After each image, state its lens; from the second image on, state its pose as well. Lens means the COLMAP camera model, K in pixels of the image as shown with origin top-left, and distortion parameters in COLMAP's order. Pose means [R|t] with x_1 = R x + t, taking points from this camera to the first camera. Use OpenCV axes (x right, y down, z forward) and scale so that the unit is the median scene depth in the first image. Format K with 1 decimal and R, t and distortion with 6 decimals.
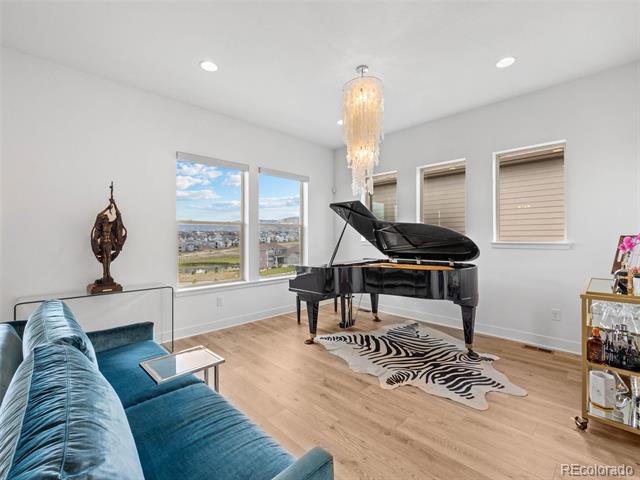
lens RADIAL K [[291.1, 0, 318.3], [0, 291.1, 237.9], [0, 0, 1]] dist [-0.000396, 0.000208]
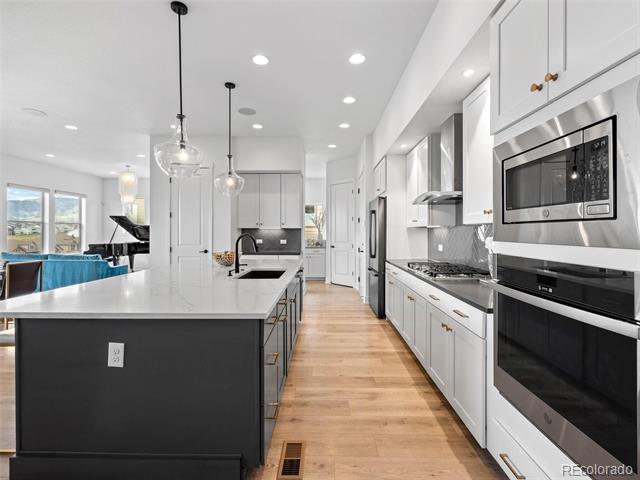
lens RADIAL K [[291.1, 0, 317.3], [0, 291.1, 234.5], [0, 0, 1]] dist [-0.000396, 0.000208]
pose [[0.710345, 0.005855, 0.703830, -0.359473], [-0.012636, 0.999910, 0.004436, -0.006419], [-0.703741, -0.012045, 0.710355, -1.539709]]
